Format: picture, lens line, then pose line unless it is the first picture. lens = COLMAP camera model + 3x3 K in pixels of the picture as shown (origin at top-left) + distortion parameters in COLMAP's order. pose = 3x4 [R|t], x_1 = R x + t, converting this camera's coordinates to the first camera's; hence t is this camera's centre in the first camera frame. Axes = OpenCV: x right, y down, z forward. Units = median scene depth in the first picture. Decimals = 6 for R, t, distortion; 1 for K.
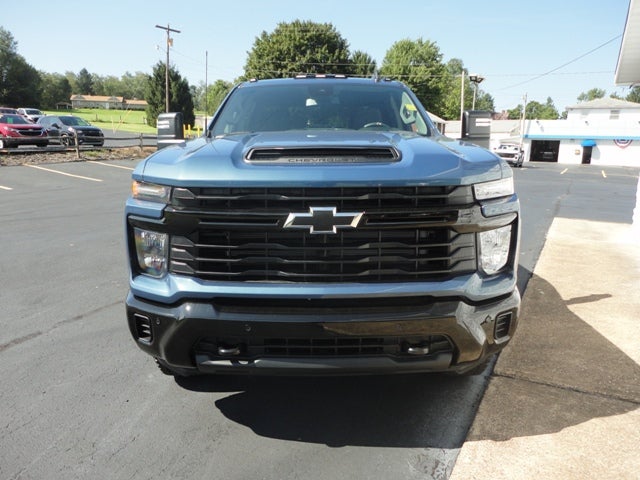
lens RADIAL K [[474.4, 0, 320.9], [0, 474.4, 237.5], [0, 0, 1]] dist [-0.007568, 0.012726]
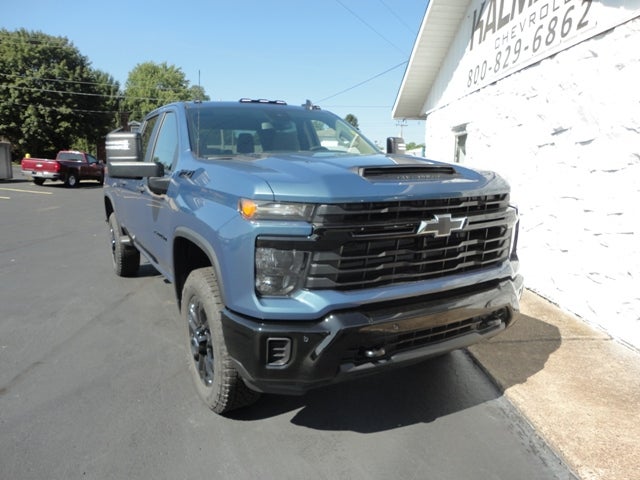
lens RADIAL K [[474.4, 0, 317.4], [0, 474.4, 238.5], [0, 0, 1]] dist [-0.007568, 0.012726]
pose [[0.868745, -0.084400, 0.488016, -0.038322], [0.107604, 0.994000, -0.019644, -0.000609], [-0.483430, 0.069578, 0.872614, 0.004696]]
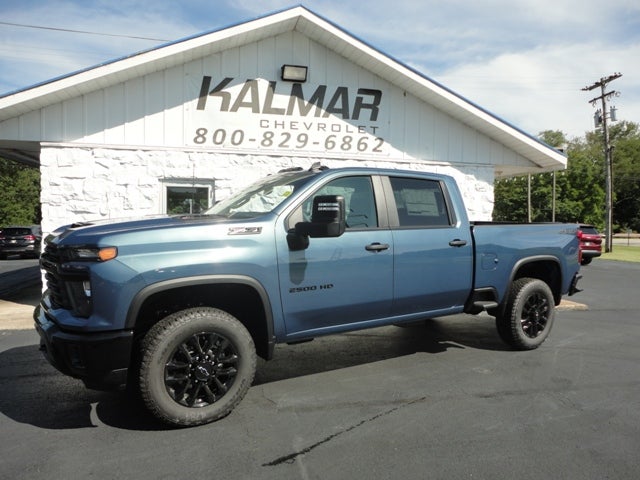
lens RADIAL K [[474.4, 0, 322.9], [0, 474.4, 238.3], [0, 0, 1]] dist [-0.007568, 0.012726]
pose [[-0.678803, -0.061347, 0.731753, -0.066492], [0.116962, 0.974750, 0.190217, -0.045329], [-0.724945, 0.214708, -0.654488, 0.210673]]
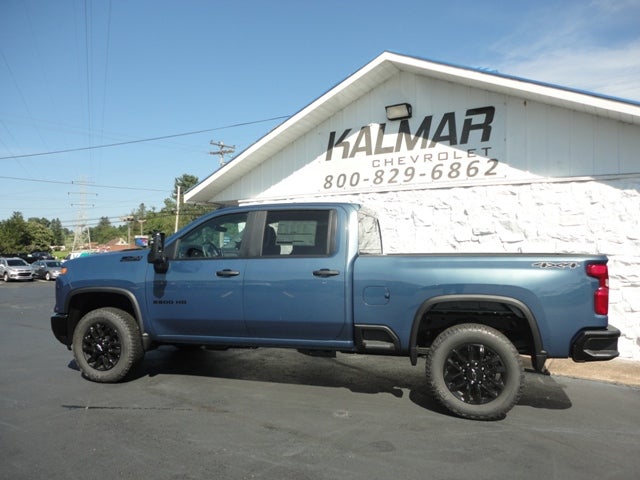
lens RADIAL K [[474.4, 0, 322.0], [0, 474.4, 233.5], [0, 0, 1]] dist [-0.007568, 0.012726]
pose [[0.096268, 0.013772, 0.995260, -0.112678], [0.189886, 0.981286, -0.031945, -0.025840], [-0.977075, 0.192062, 0.091852, 0.108474]]
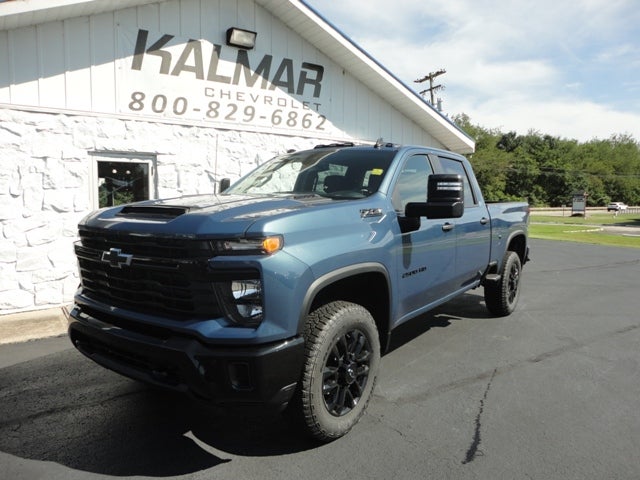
lens RADIAL K [[474.4, 0, 326.5], [0, 474.4, 234.0], [0, 0, 1]] dist [-0.007568, 0.012726]
pose [[-0.899054, -0.058216, 0.433951, -0.024627], [0.061754, 0.964353, 0.257313, -0.048658], [-0.433461, 0.258136, -0.863410, 0.233109]]
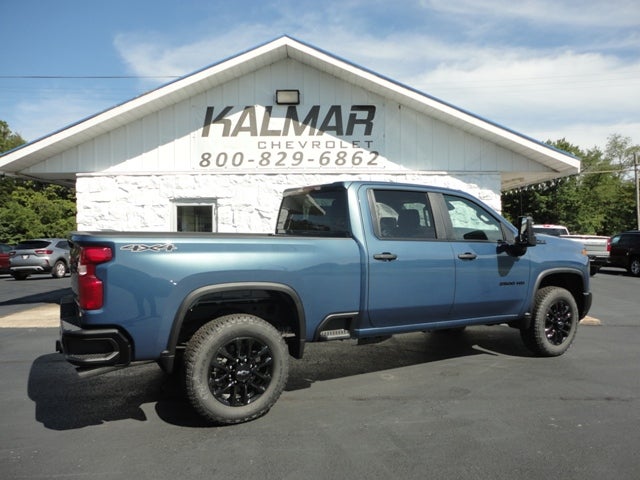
lens RADIAL K [[474.4, 0, 323.3], [0, 474.4, 236.7], [0, 0, 1]] dist [-0.007568, 0.012726]
pose [[-0.490978, -0.029913, 0.870658, -0.101777], [0.169481, 0.977036, 0.129141, -0.040131], [-0.854527, 0.210966, -0.474634, 0.179004]]
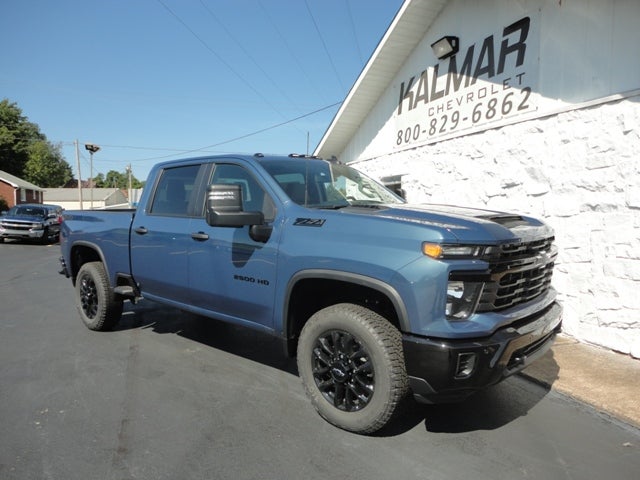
lens RADIAL K [[474.4, 0, 318.2], [0, 474.4, 237.6], [0, 0, 1]] dist [-0.007568, 0.012726]
pose [[0.670967, -0.056691, 0.739317, -0.075660], [0.159207, 0.984833, -0.068972, -0.005264], [-0.724194, 0.163982, 0.669816, 0.020134]]
